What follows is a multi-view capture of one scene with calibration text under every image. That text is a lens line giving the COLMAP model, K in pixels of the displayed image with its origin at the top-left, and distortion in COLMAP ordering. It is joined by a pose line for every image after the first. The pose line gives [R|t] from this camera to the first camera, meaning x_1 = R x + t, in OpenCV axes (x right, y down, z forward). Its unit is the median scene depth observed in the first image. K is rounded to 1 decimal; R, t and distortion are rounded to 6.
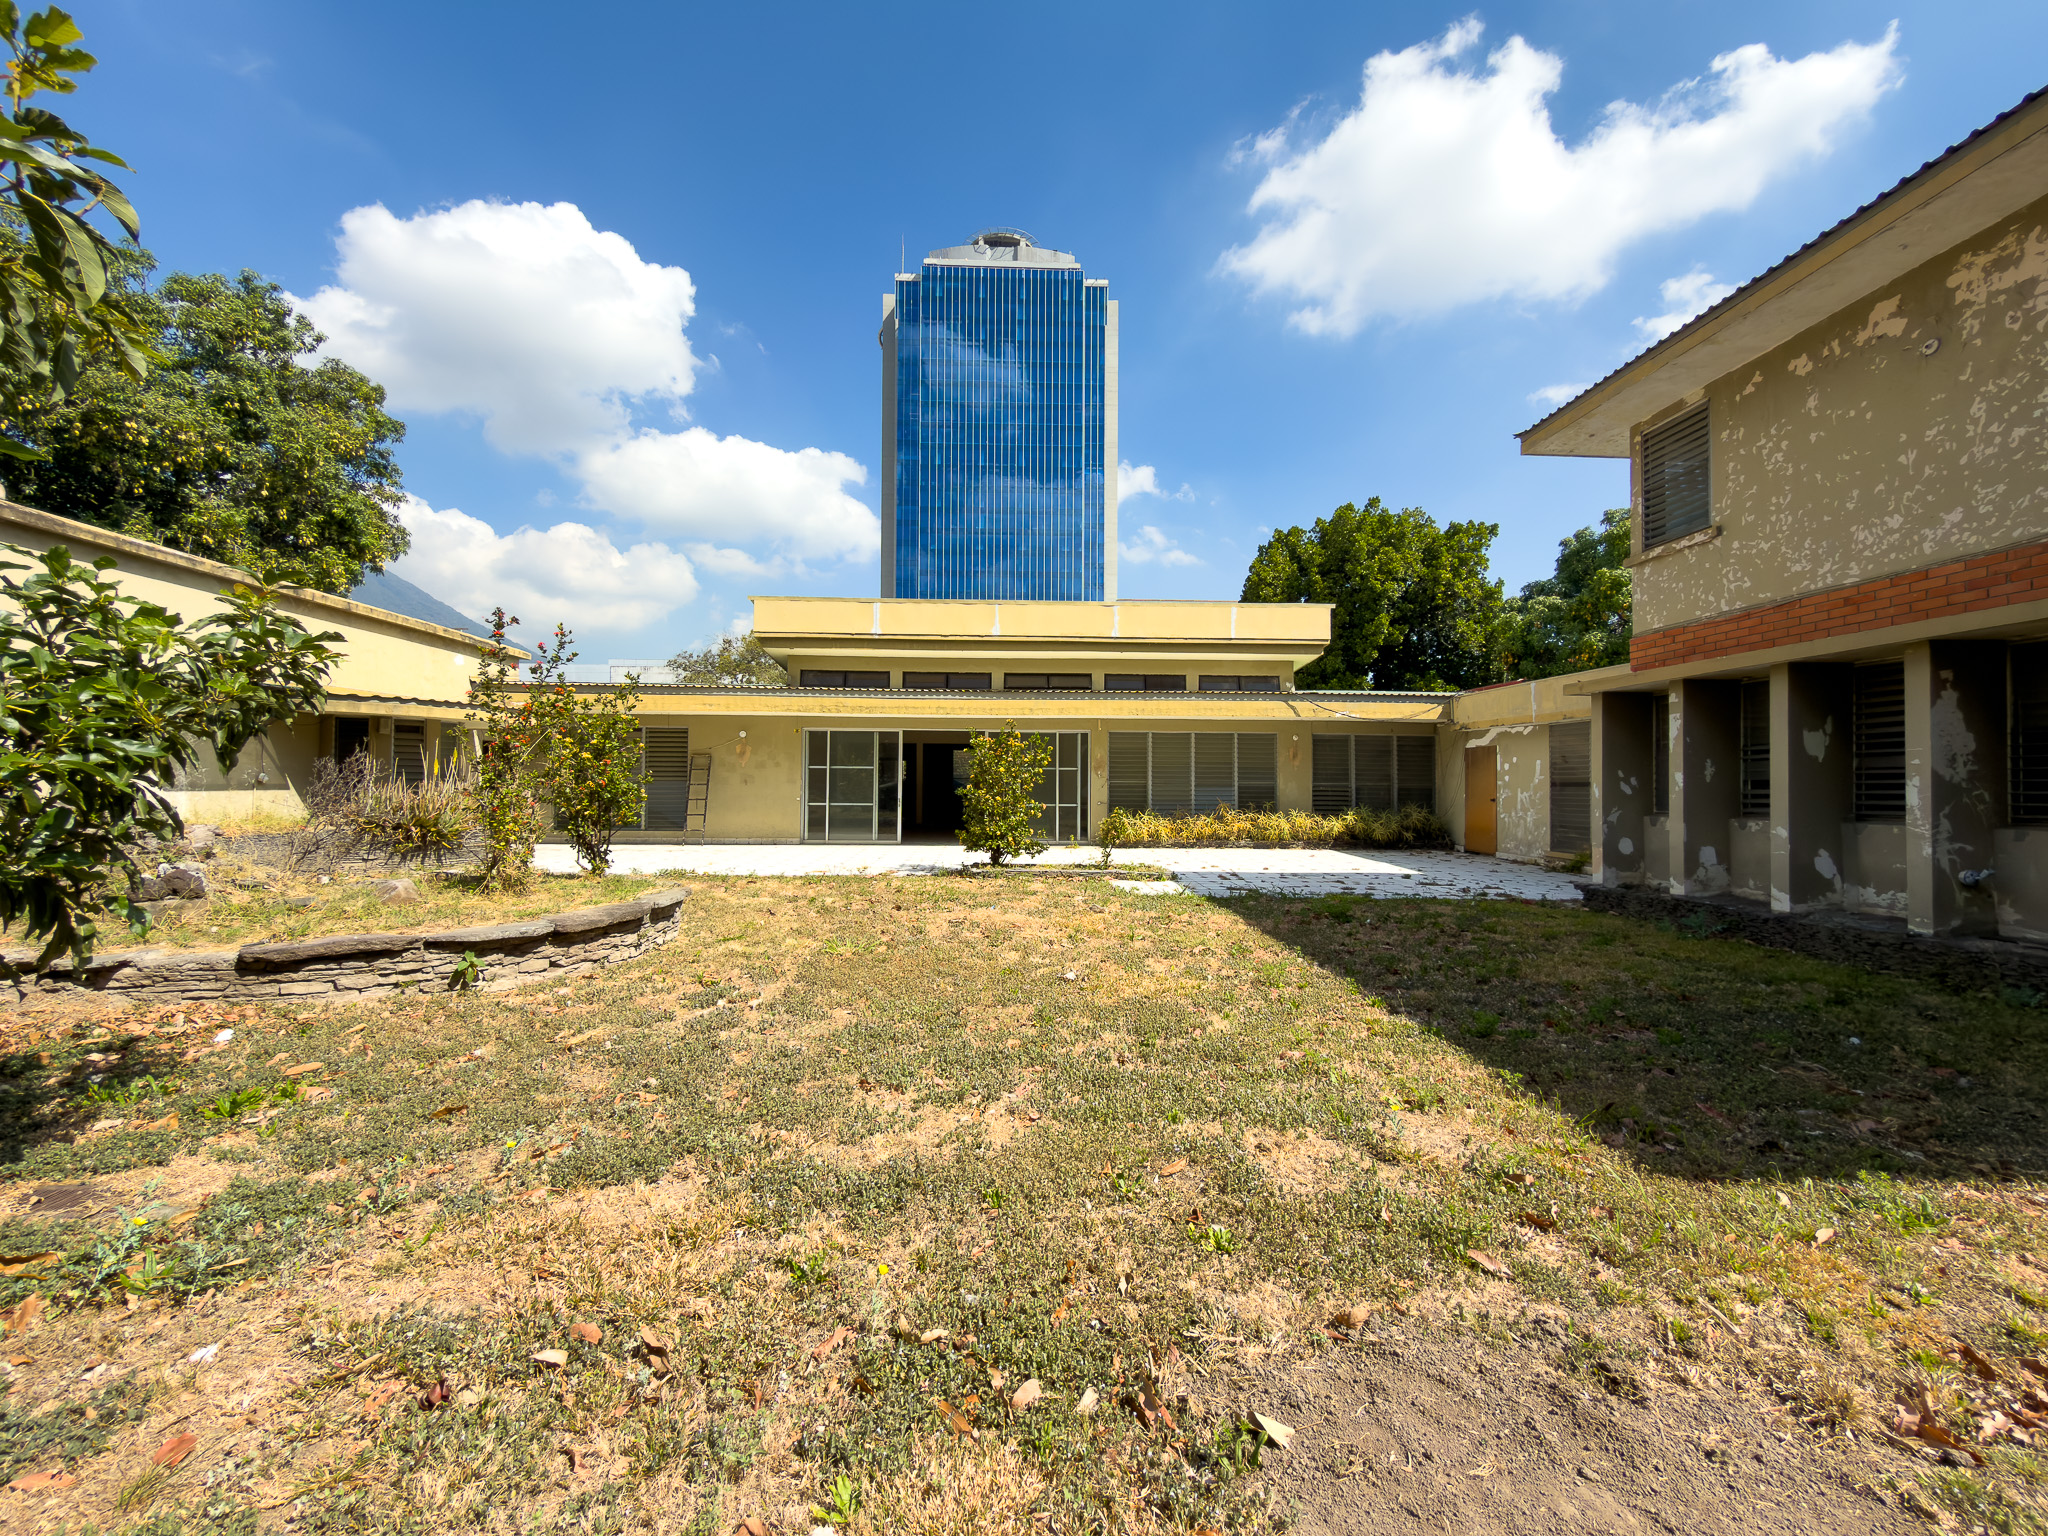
lens RADIAL K [[813.0, 0, 1025.6], [0, 813.0, 770.3], [0, 0, 1]] dist [0.000146, -0.000116]
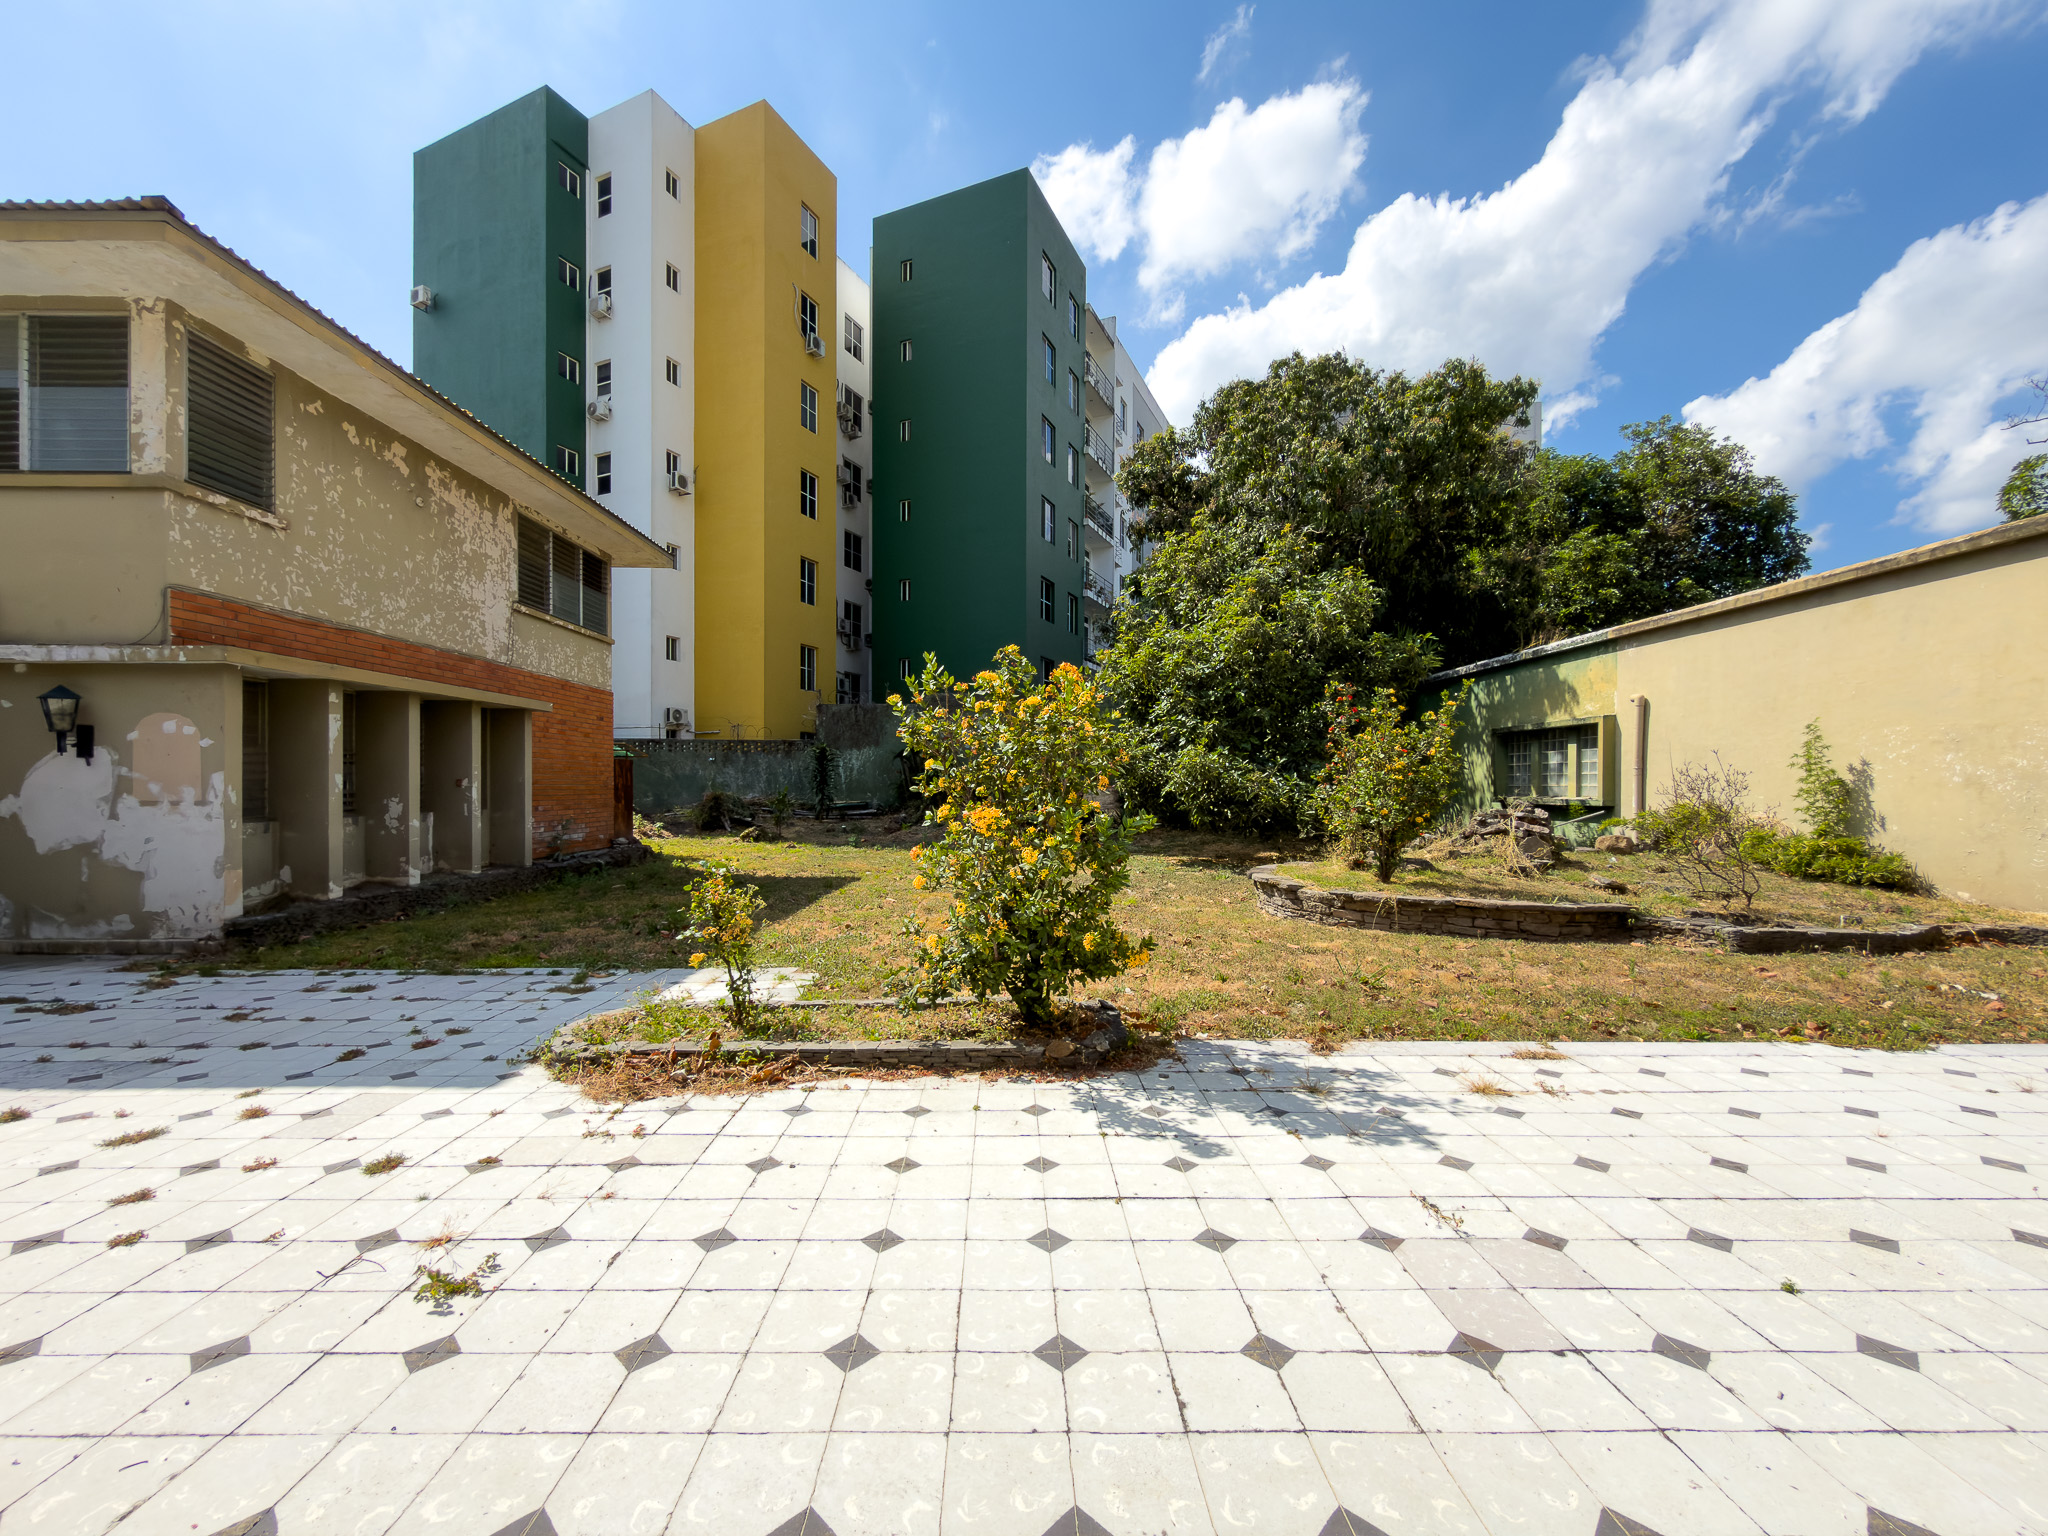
lens RADIAL K [[818.3, 0, 1027.1], [0, 818.3, 769.2], [0, 0, 1]] dist [-0.000038, 0.000138]
pose [[-0.999744, -0.007798, 0.021253, -0.038618], [-0.008604, 0.999236, -0.038128, 0.018208], [-0.020939, -0.038301, -0.999047, 1.313339]]
